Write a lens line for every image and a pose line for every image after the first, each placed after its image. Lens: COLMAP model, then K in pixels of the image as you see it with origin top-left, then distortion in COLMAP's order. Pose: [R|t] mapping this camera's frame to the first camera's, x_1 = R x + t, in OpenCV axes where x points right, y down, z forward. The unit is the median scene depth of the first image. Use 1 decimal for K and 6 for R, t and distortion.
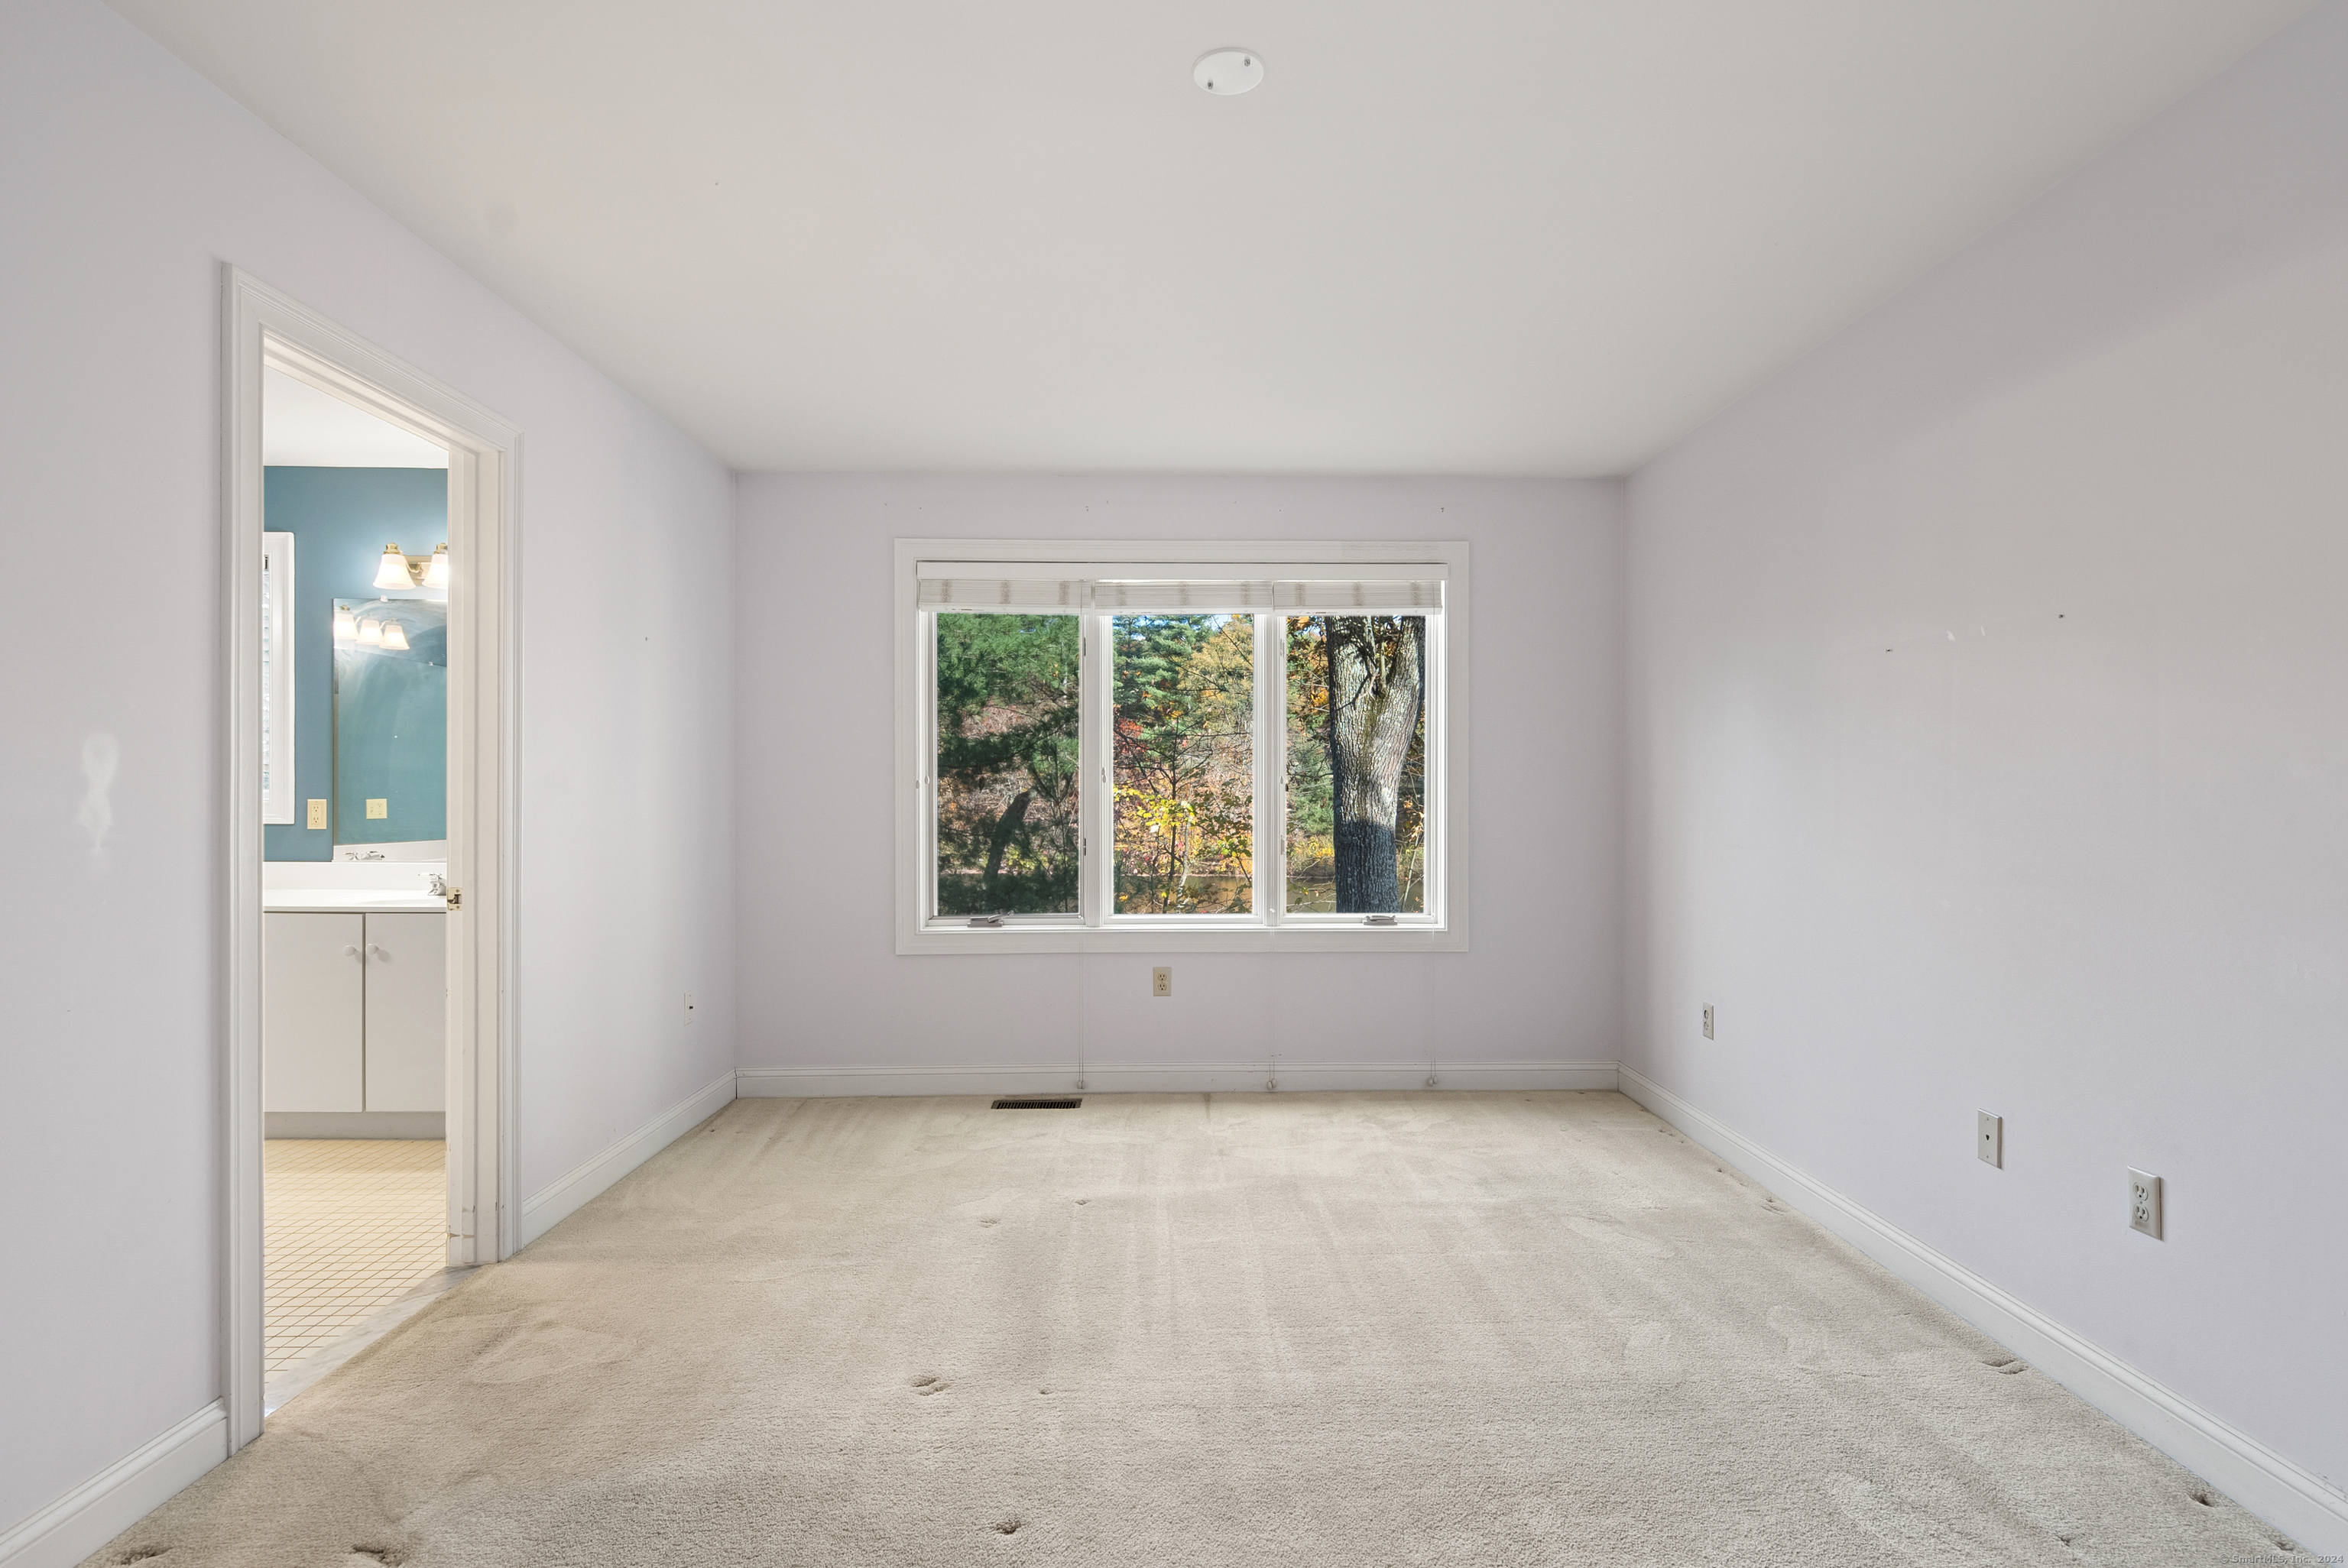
lens RADIAL K [[1158.6, 0, 1206.8], [0, 1158.6, 803.5], [0, 0, 1]] dist [0.005323, -0.004815]
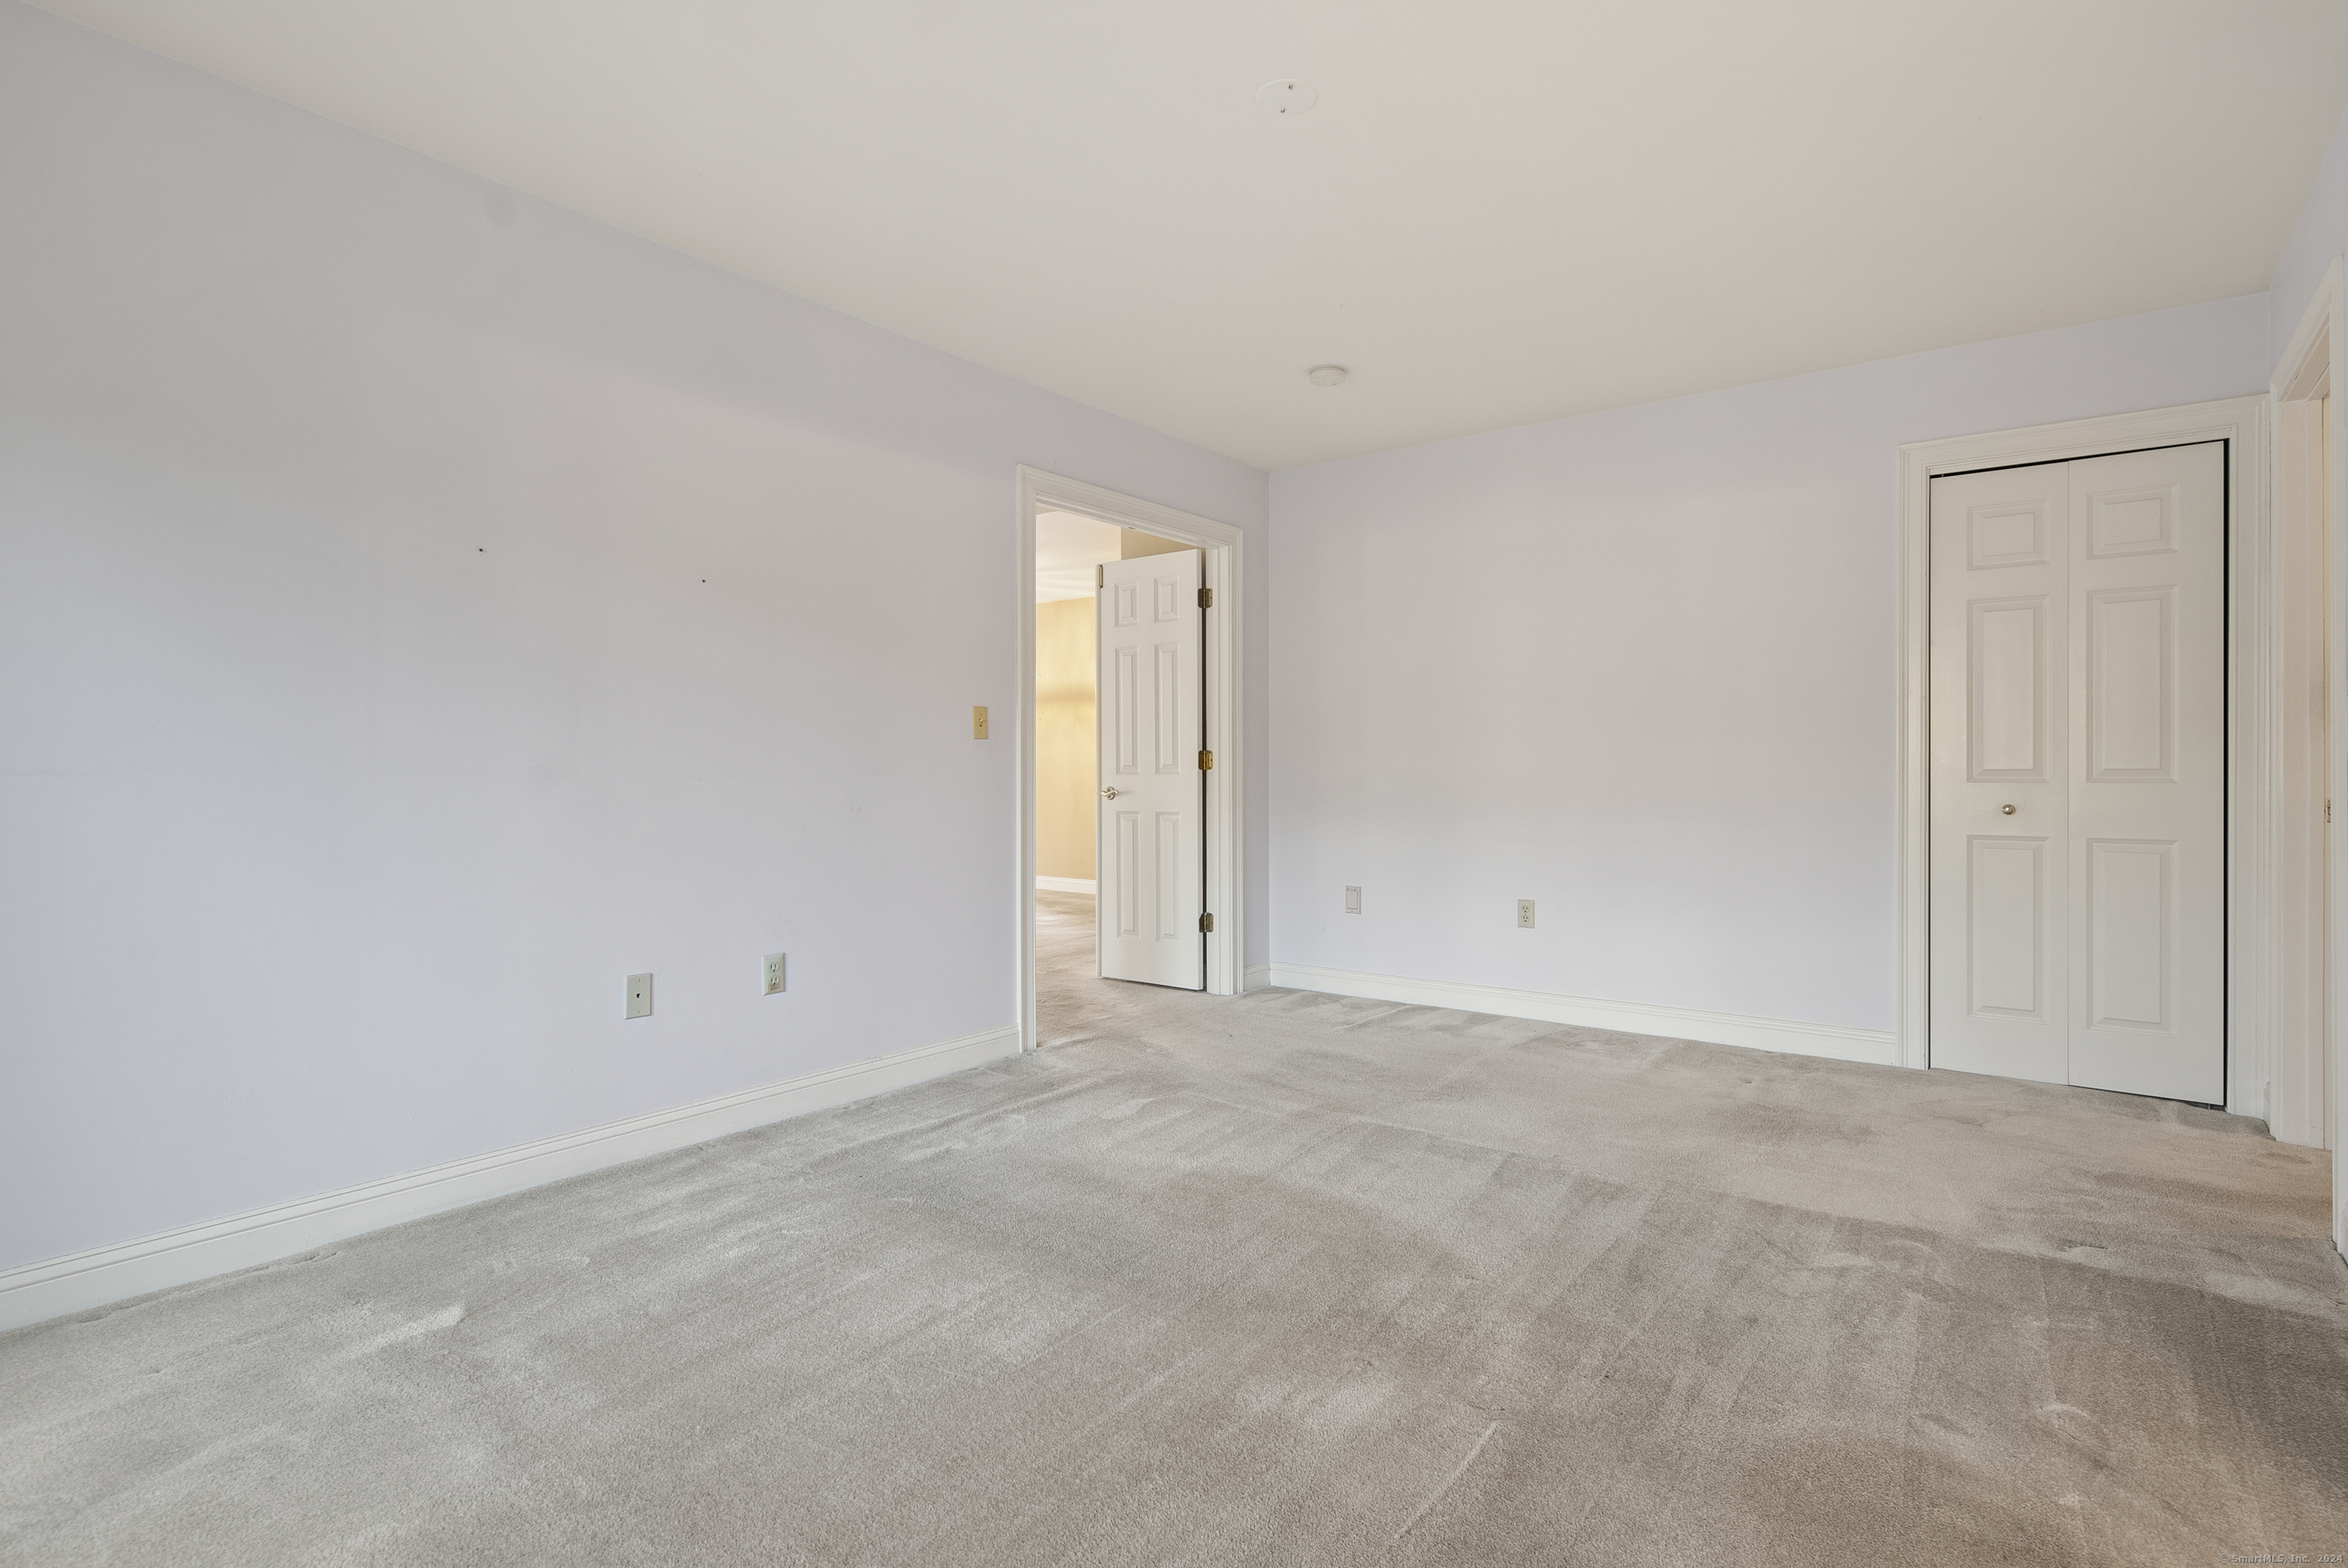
lens RADIAL K [[1158.6, 0, 1173.9], [0, 1158.6, 780.4], [0, 0, 1]] dist [0.005323, -0.004815]
pose [[-0.783137, -0.004765, 0.621831, -0.308657], [0.000654, 0.999964, 0.008487, 0.037317], [-0.621849, 0.007053, -0.783105, 0.998417]]
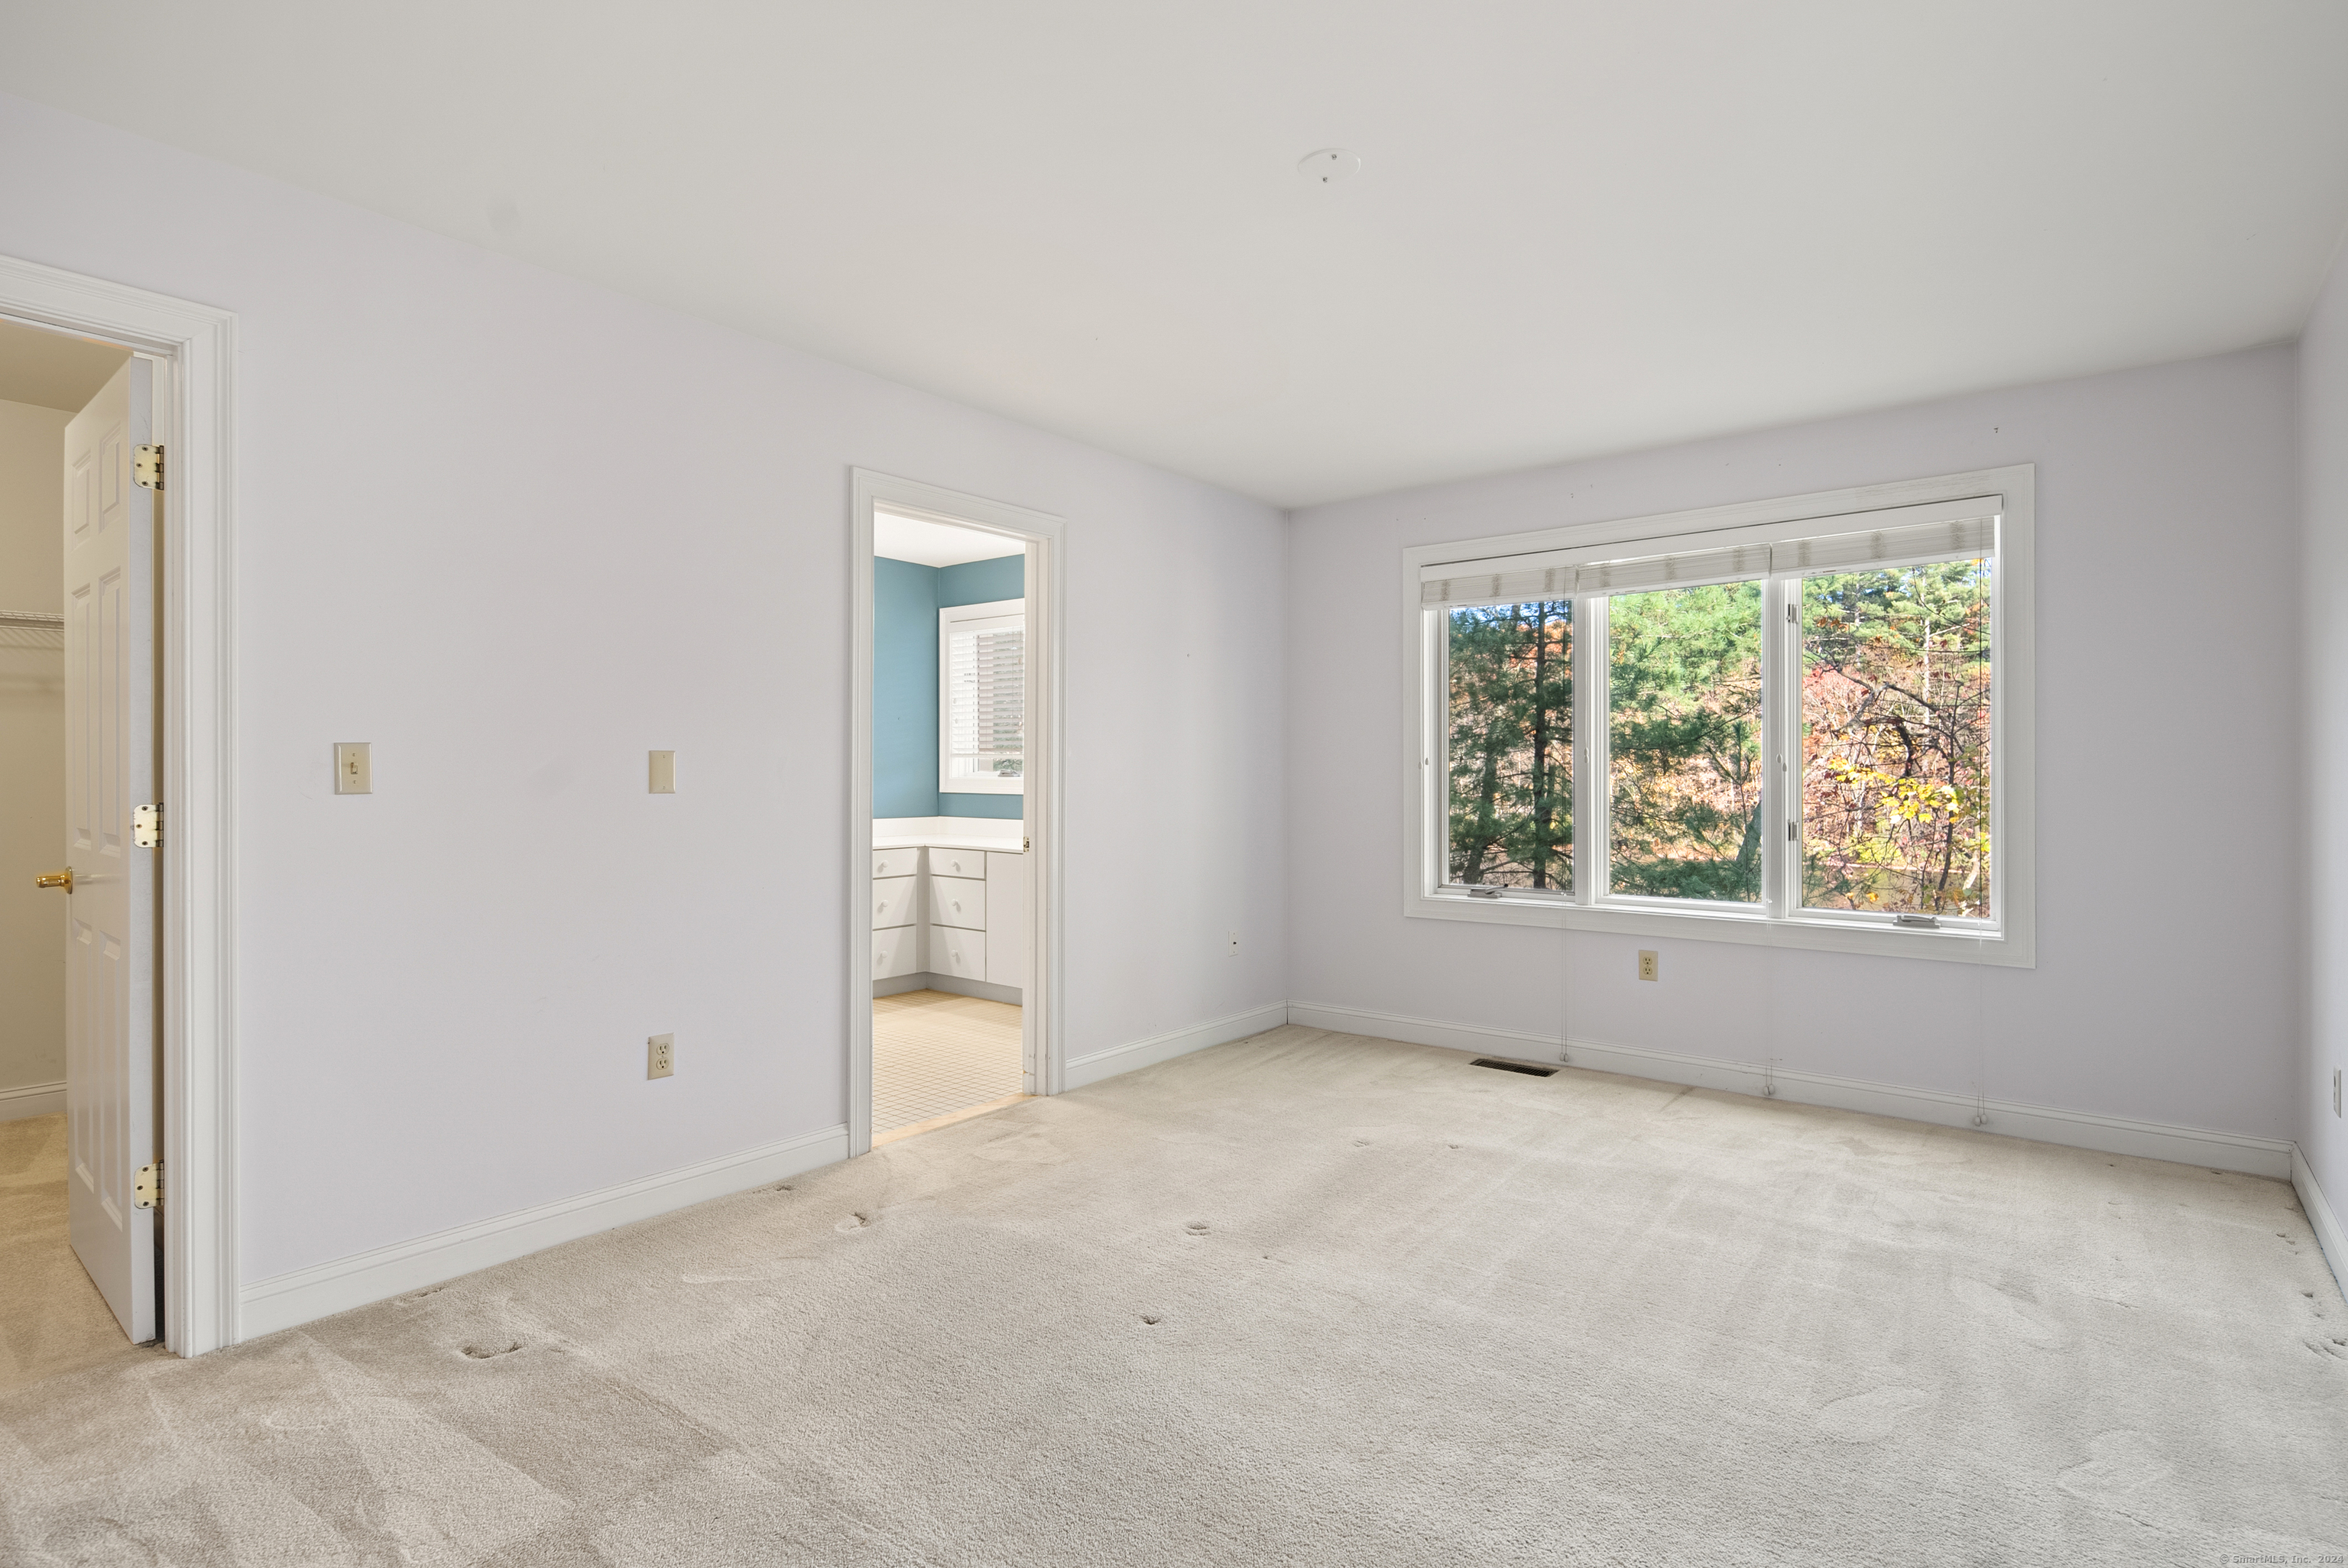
lens RADIAL K [[1158.6, 0, 1202.2], [0, 1158.6, 781.7], [0, 0, 1]] dist [0.005323, -0.004815]
pose [[0.770253, 0.003585, -0.637729, 0.332211], [-0.006469, 0.999977, -0.002192, 0.002946], [0.637706, 0.005814, 0.770258, 0.002953]]
